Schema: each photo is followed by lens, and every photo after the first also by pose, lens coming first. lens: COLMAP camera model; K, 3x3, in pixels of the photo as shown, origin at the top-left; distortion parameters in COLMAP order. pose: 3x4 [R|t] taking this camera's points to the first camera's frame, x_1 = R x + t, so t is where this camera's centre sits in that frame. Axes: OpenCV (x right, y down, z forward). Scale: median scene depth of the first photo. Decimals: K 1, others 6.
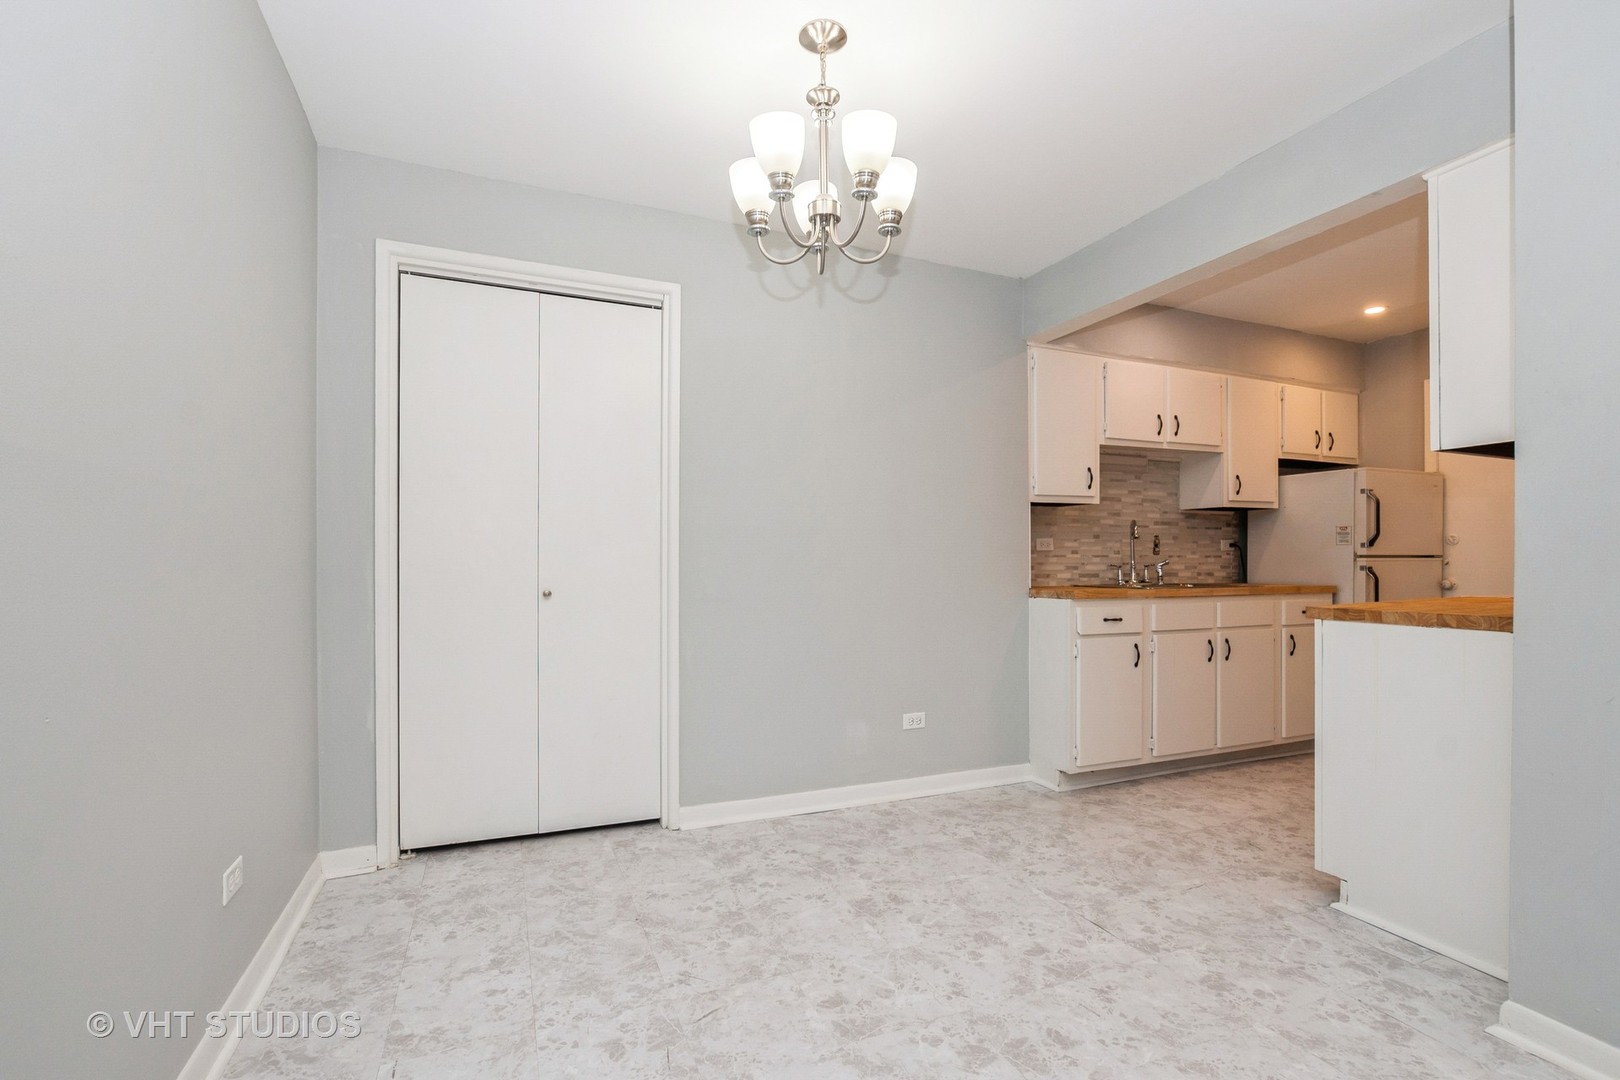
lens RADIAL K [[733.9, 0, 816.0], [0, 733.9, 564.3], [0, 0, 1]] dist [-0.016707, 0.000735]
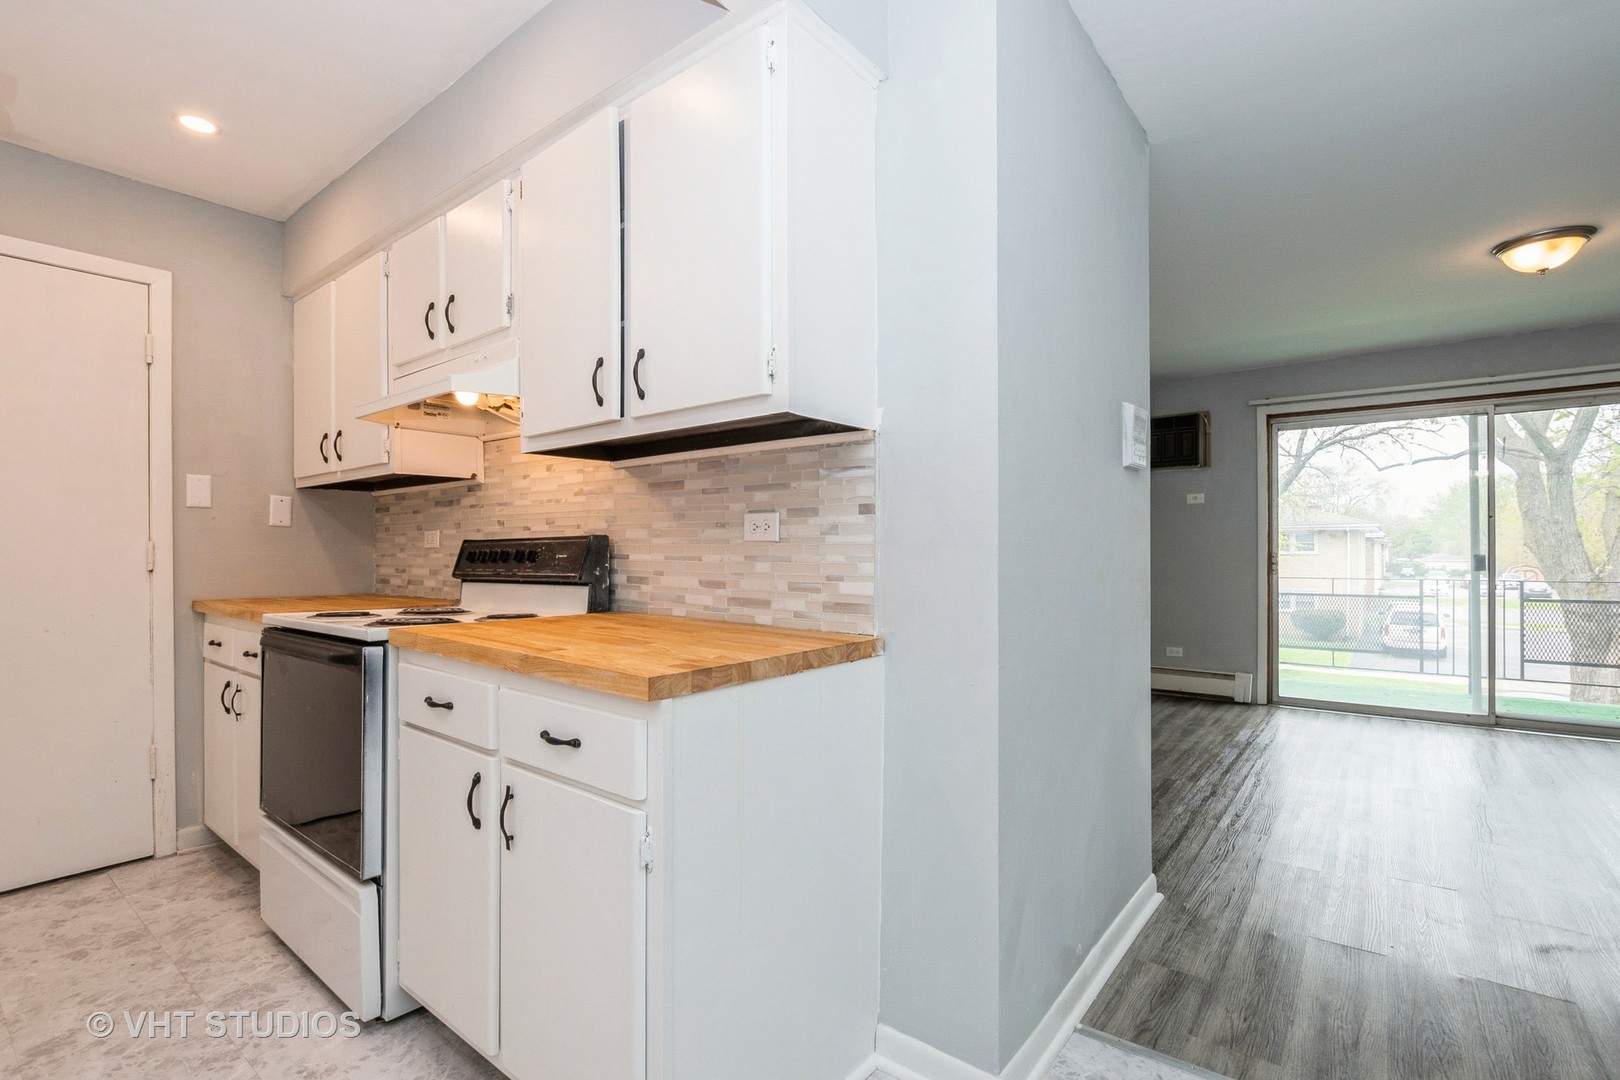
lens RADIAL K [[749.1, 0, 809.5], [0, 749.1, 554.1], [0, 0, 1]] dist [-0.022015, 0.006956]
pose [[-0.476976, -0.003052, 0.878911, 0.118936], [0.005285, 0.999966, 0.006340, -0.014945], [-0.878900, 0.007669, -0.476944, 0.684066]]
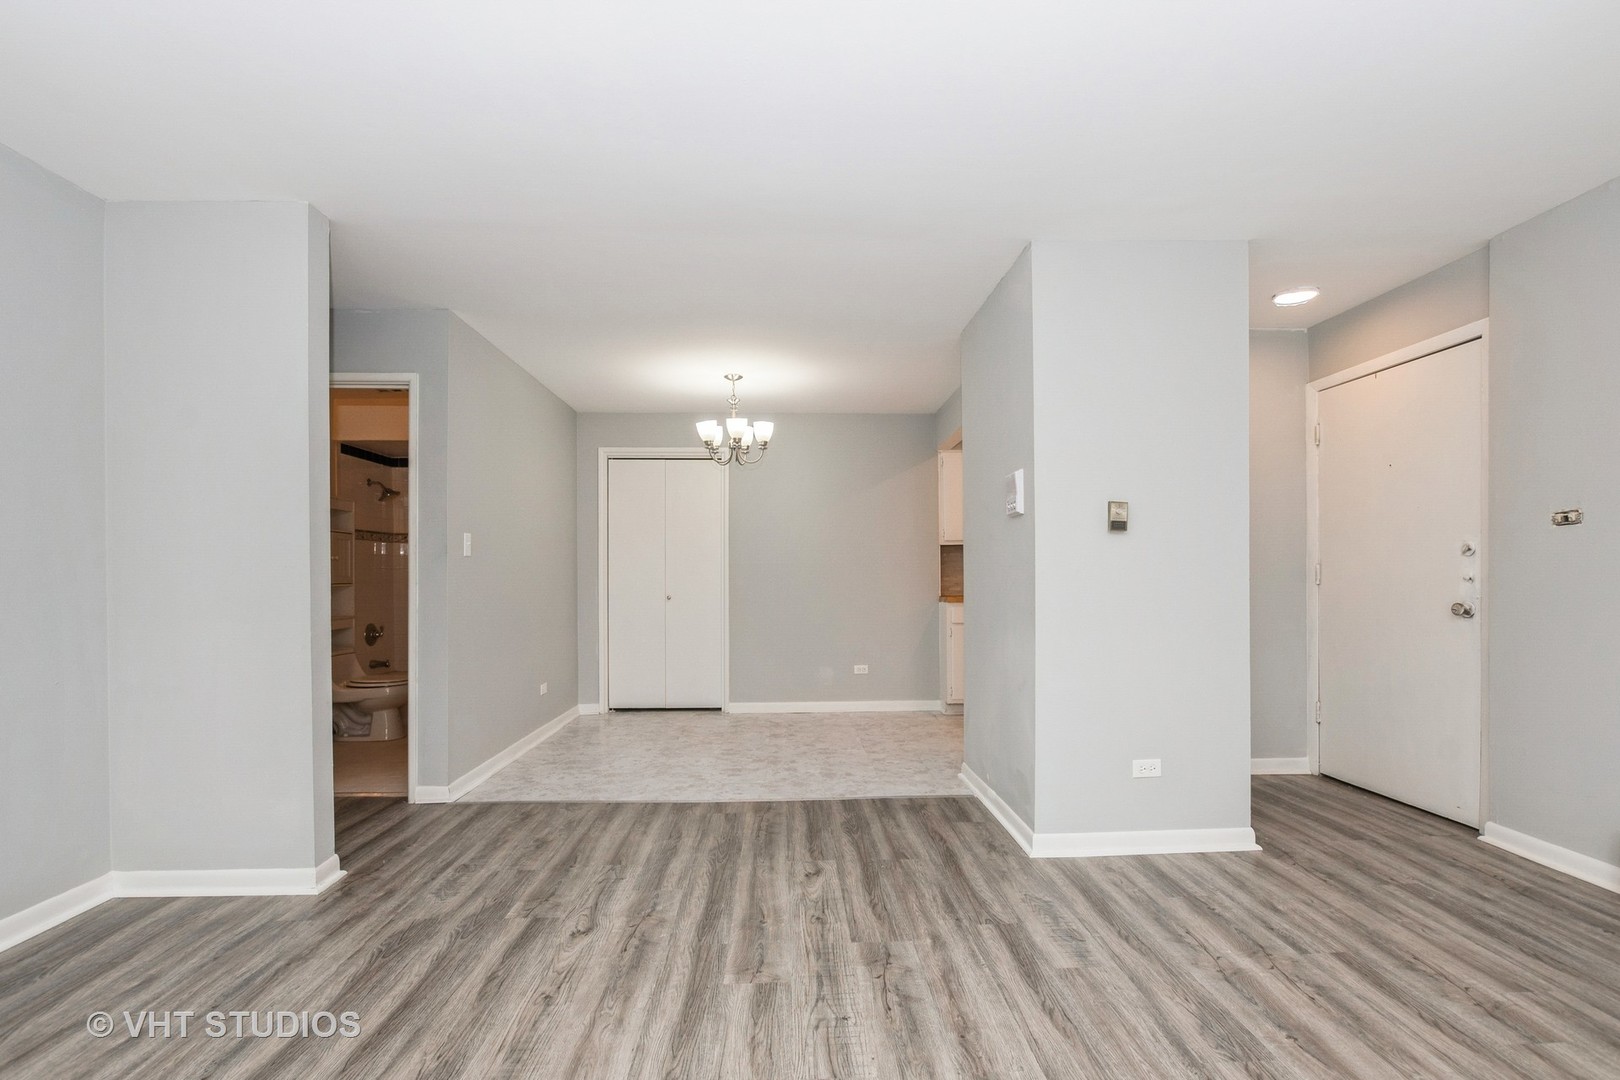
lens RADIAL K [[737.9, 0, 818.9], [0, 737.9, 572.2], [0, 0, 1]] dist [-0.024668, 0.008135]
pose [[0.936781, -0.010054, -0.349770, 0.581842], [0.006838, 0.999922, -0.010428, -0.006642], [0.349848, 0.007377, 0.936777, -0.636377]]
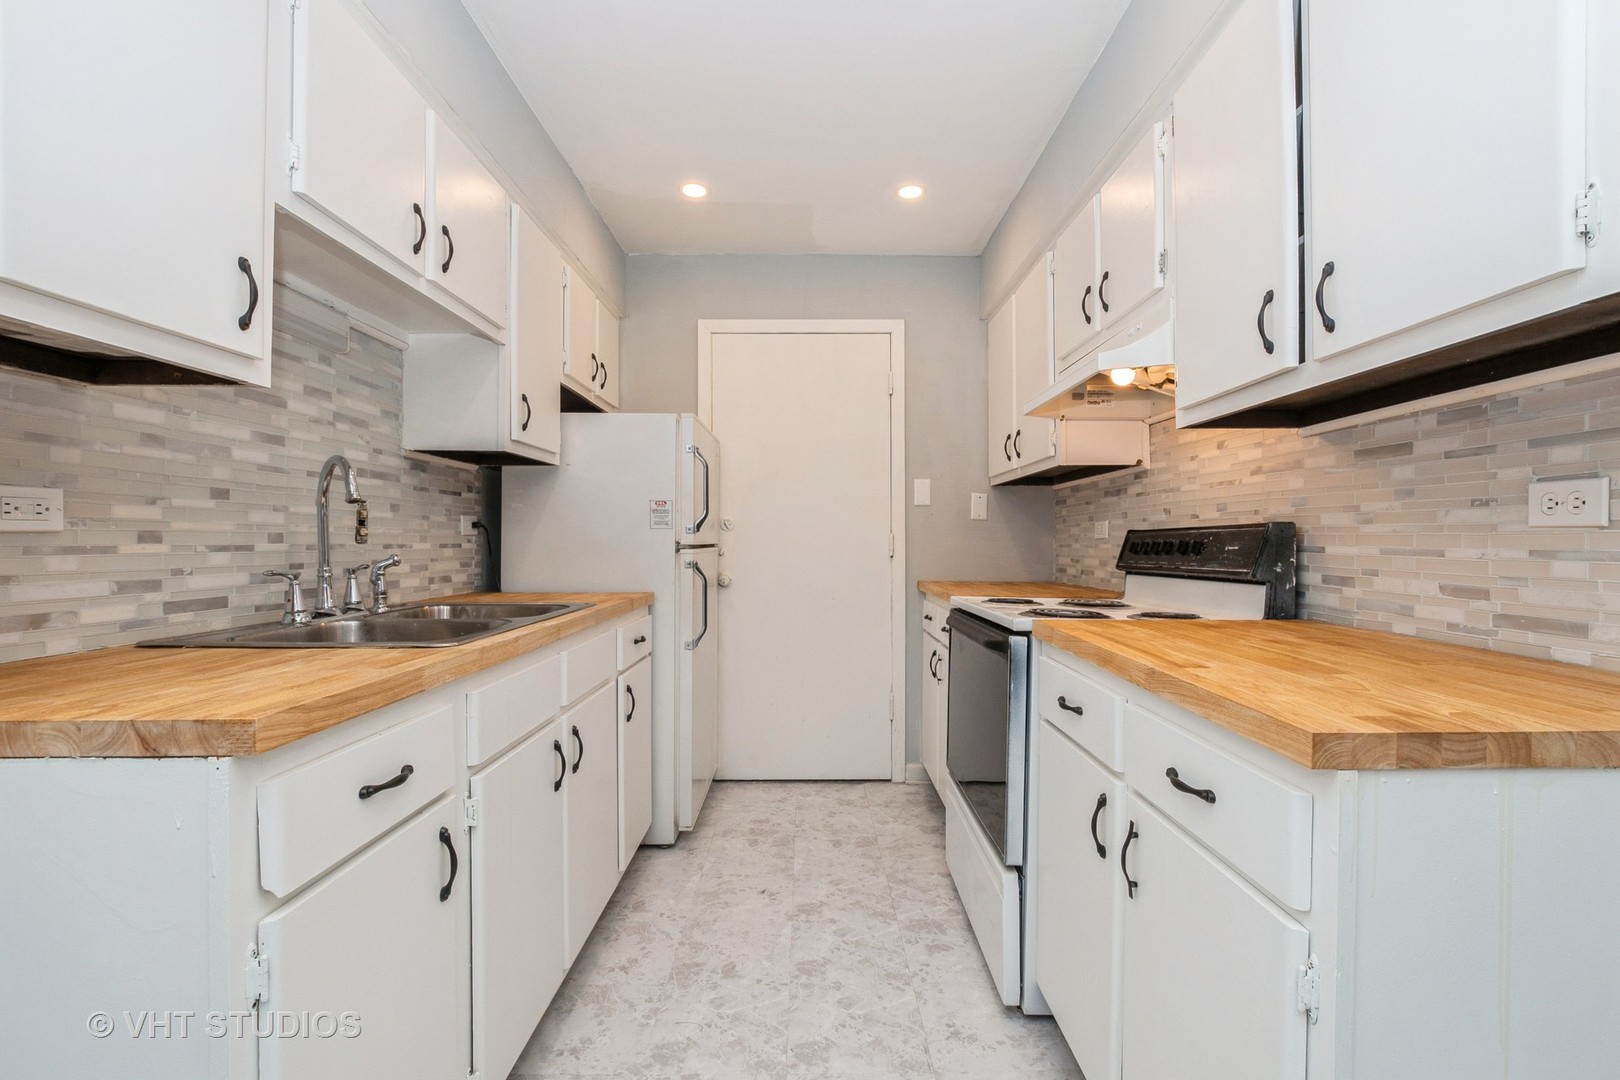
lens RADIAL K [[725.4, 0, 819.3], [0, 725.4, 540.0], [0, 0, 1]] dist [-0.020668, 0.005533]
pose [[0.377892, 0.003158, 0.925844, 0.184790], [0.001715, 0.999990, -0.004111, -0.014492], [-0.925848, 0.003141, 0.377882, 0.648340]]
